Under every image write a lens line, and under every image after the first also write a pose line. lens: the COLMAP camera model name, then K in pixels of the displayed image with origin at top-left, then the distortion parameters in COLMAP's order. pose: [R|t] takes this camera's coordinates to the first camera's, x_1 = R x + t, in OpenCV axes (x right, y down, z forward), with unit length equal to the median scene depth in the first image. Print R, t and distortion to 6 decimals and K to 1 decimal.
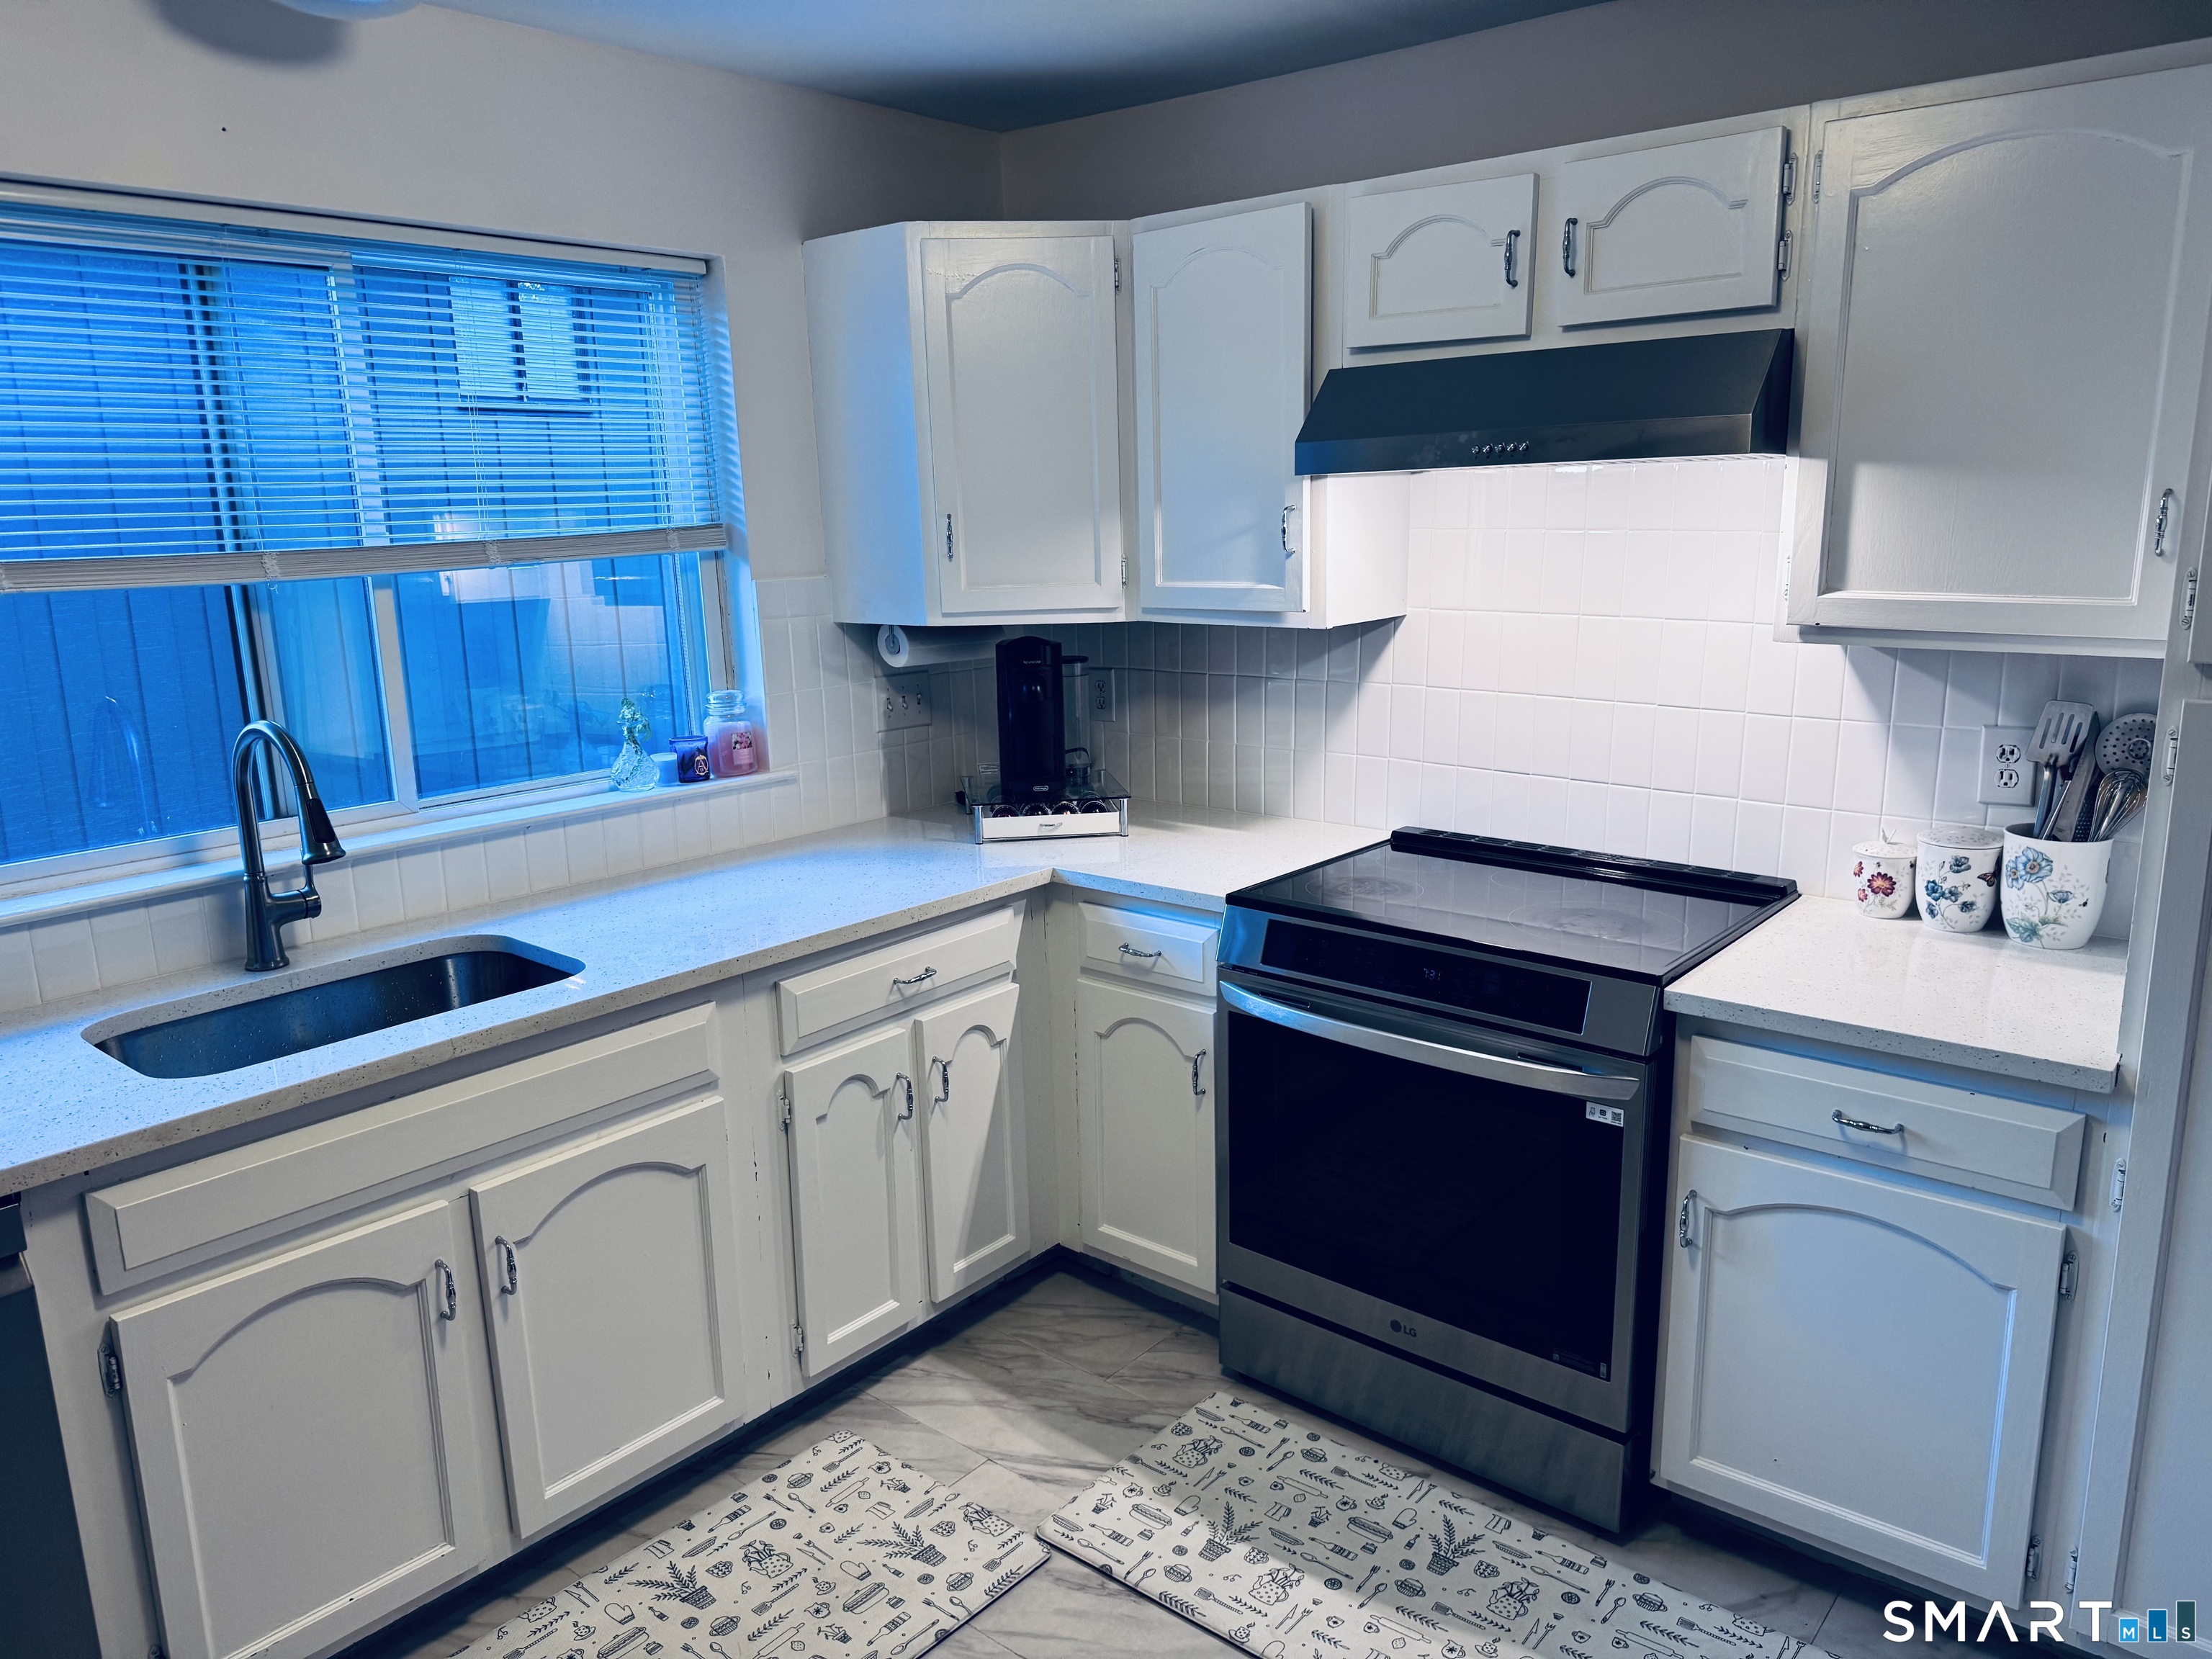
lens RADIAL K [[1538.9, 0, 1106.0], [0, 1538.9, 829.5], [0, 0, 1]] dist [0.095060, -0.175572]
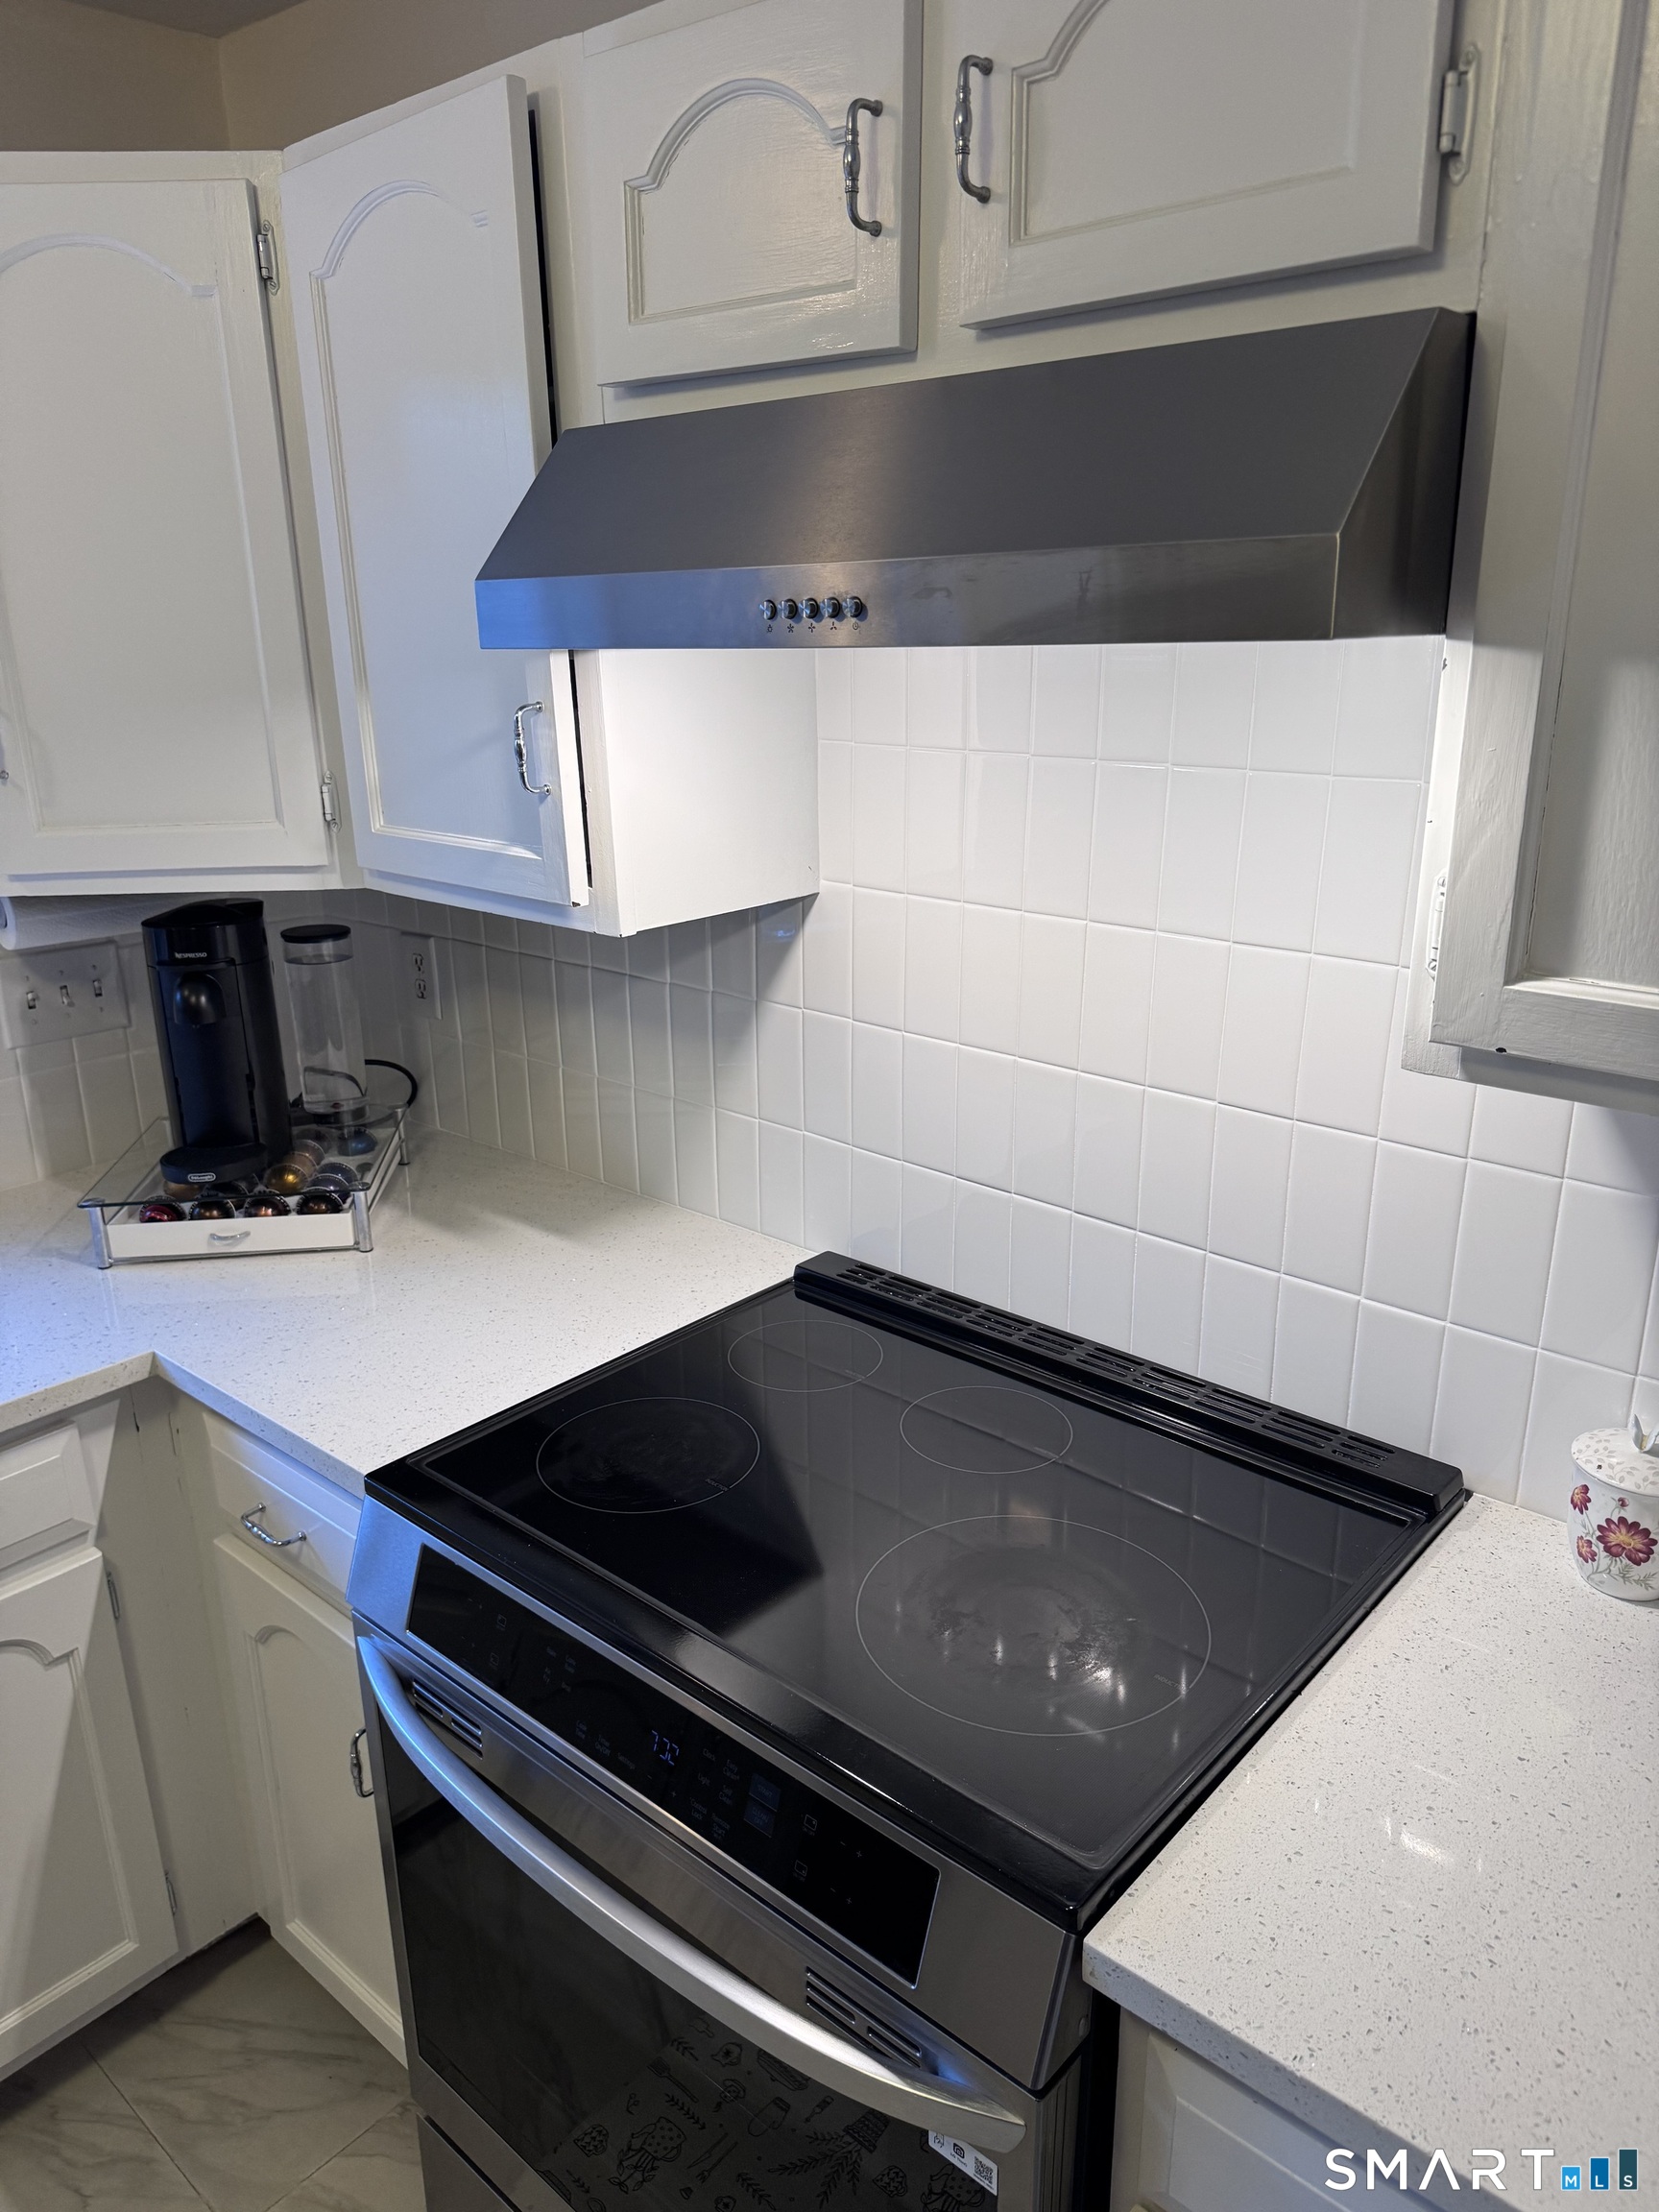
lens RADIAL K [[1558.6, 0, 823.3], [0, 1558.6, 1104.5], [0, 0, 1]] dist [-0.004902, -0.001887]
pose [[0.999504, 0.011317, -0.029378, 0.239645], [-0.008436, 0.995305, 0.096417, -0.130160], [0.030331, -0.096121, 0.994907, 0.481803]]
